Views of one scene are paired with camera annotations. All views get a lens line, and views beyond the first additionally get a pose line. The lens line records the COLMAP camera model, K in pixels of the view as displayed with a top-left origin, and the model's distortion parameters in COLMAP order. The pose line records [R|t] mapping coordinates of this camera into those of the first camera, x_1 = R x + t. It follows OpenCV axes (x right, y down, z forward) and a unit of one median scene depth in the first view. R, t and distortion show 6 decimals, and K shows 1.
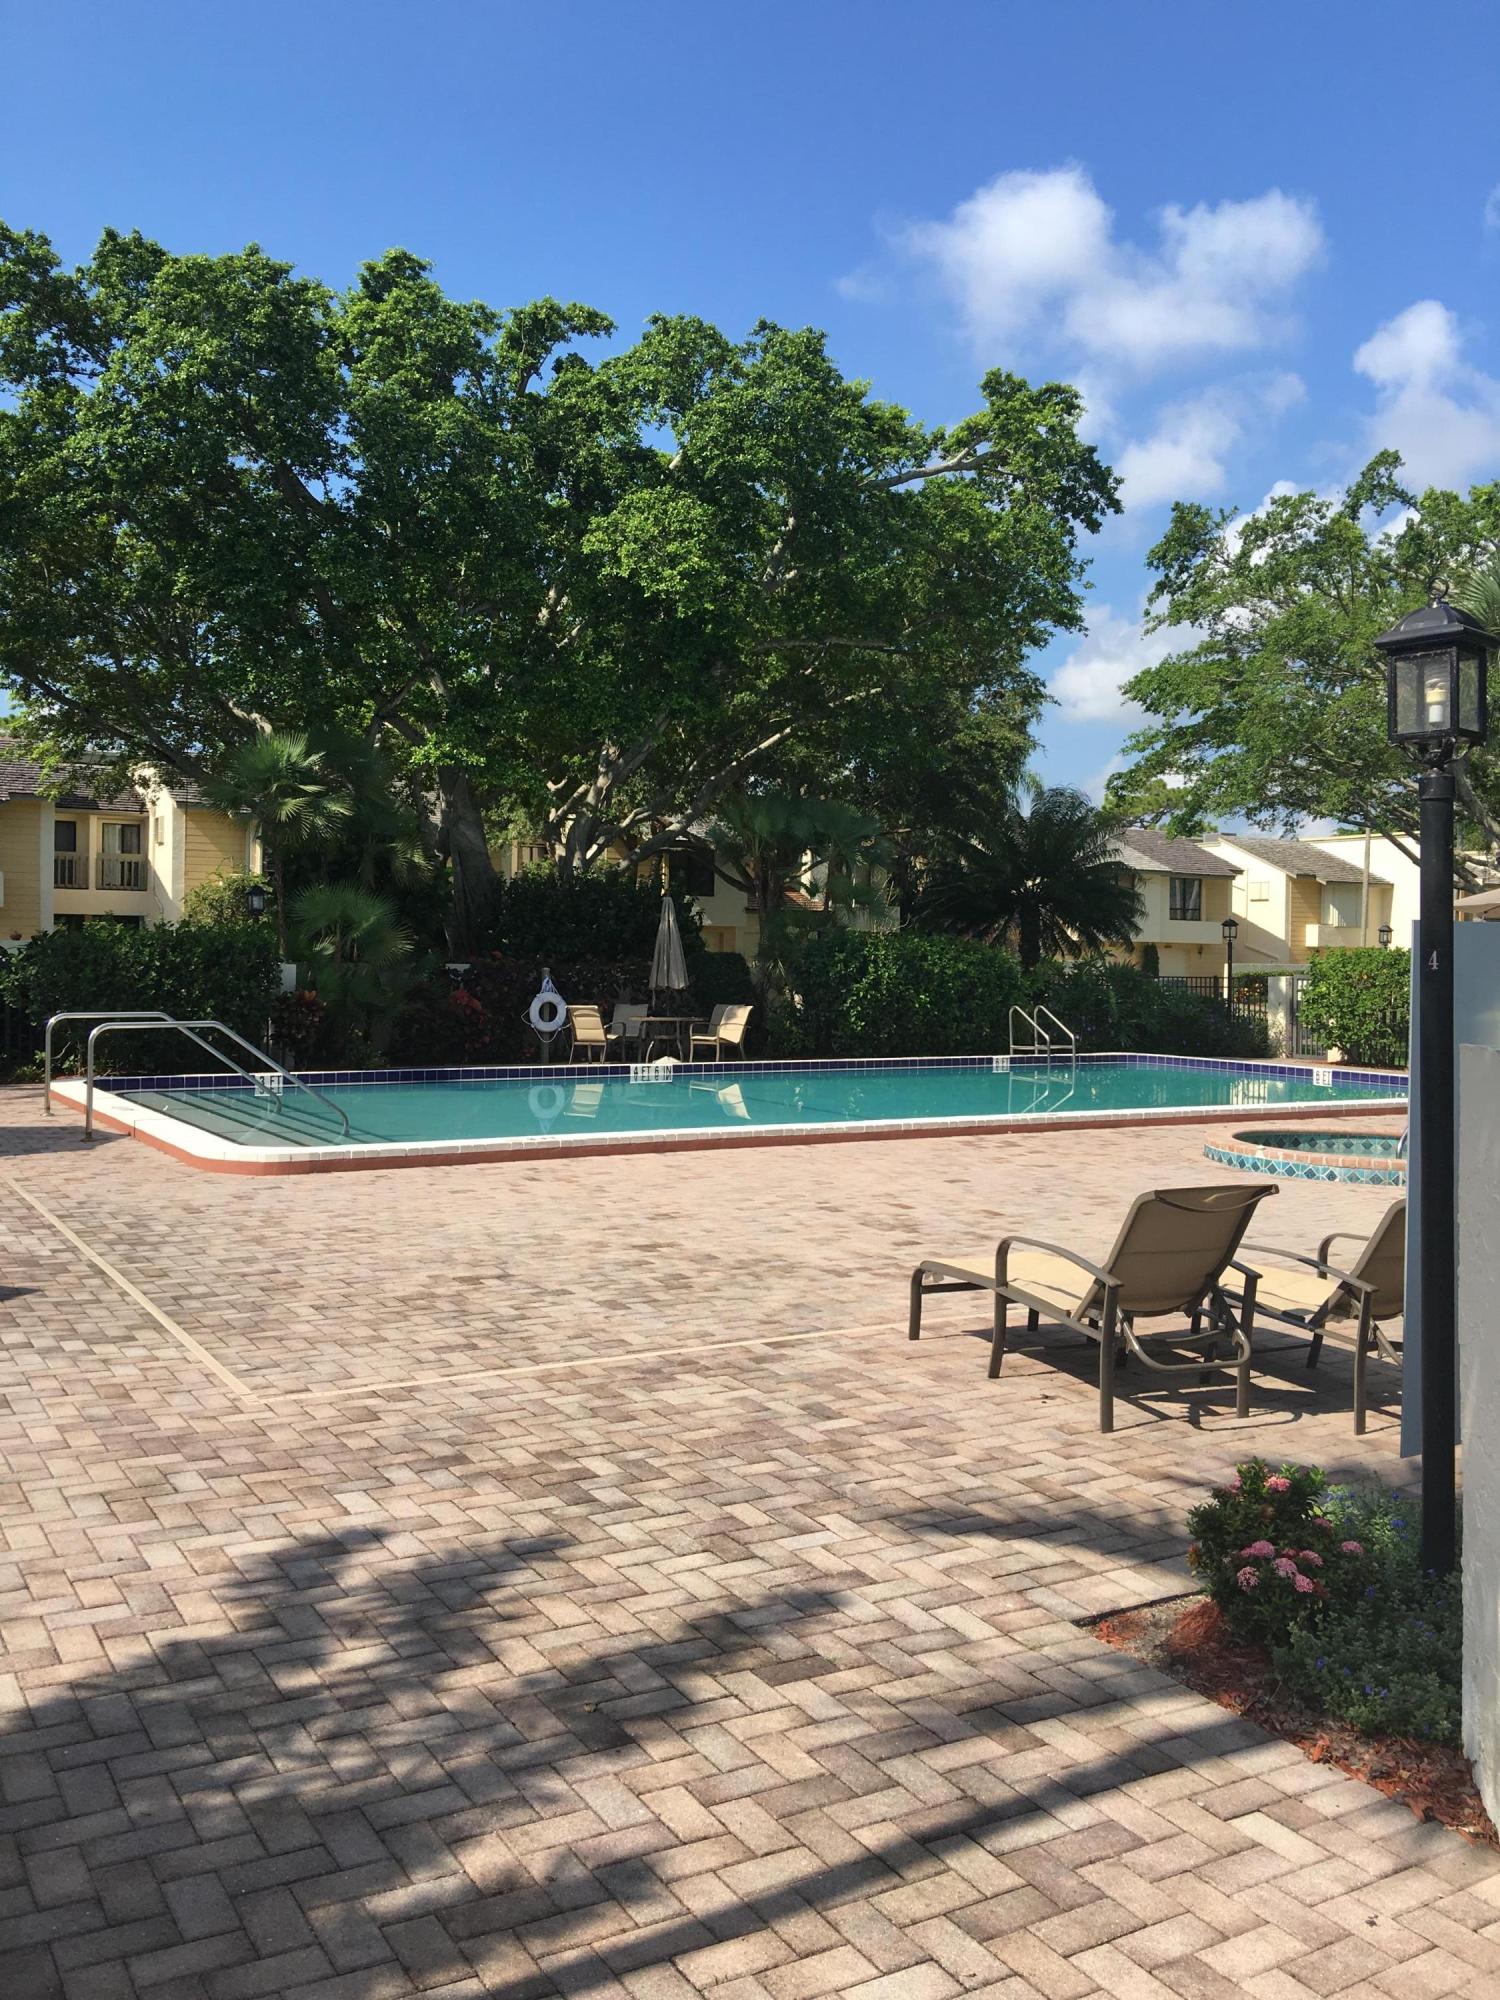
lens RADIAL K [[1702.8, 0, 753.7], [0, 1702.8, 960.4], [0, 0, 1]] dist [0.094595, -0.150920]
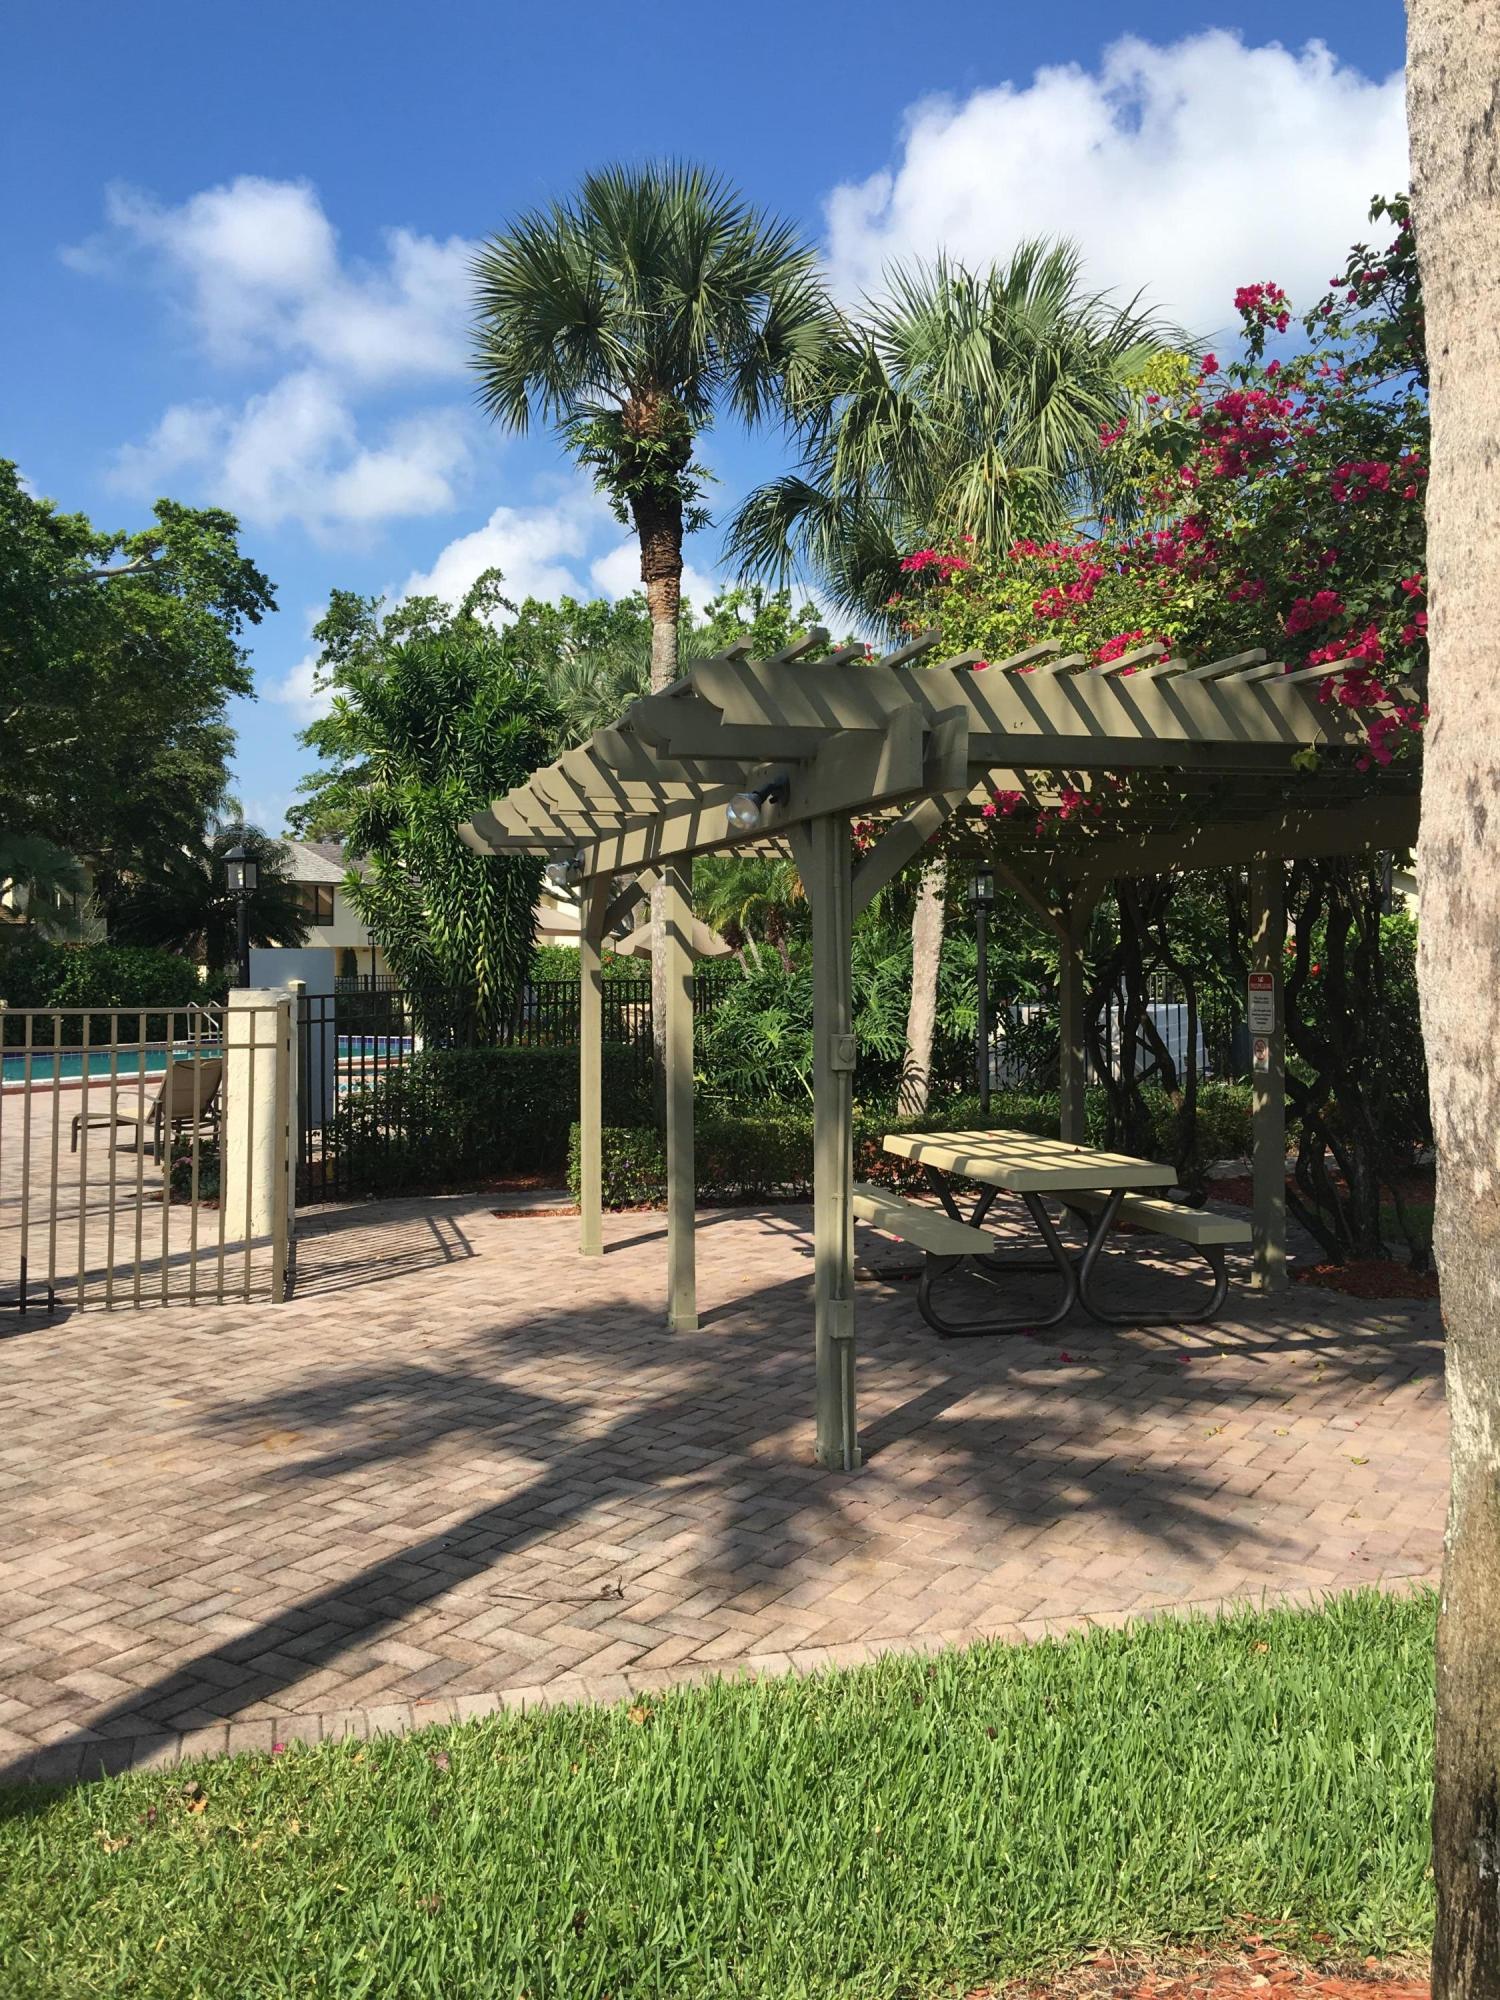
lens RADIAL K [[1702.8, 0, 755.3], [0, 1702.8, 936.6], [0, 0, 1]] dist [0.094595, -0.150920]
pose [[0.904818, -0.016512, 0.425478, -0.012098], [0.023033, 0.999683, -0.010185, 0.000685], [-0.425175, 0.019015, 0.904911, -0.361418]]
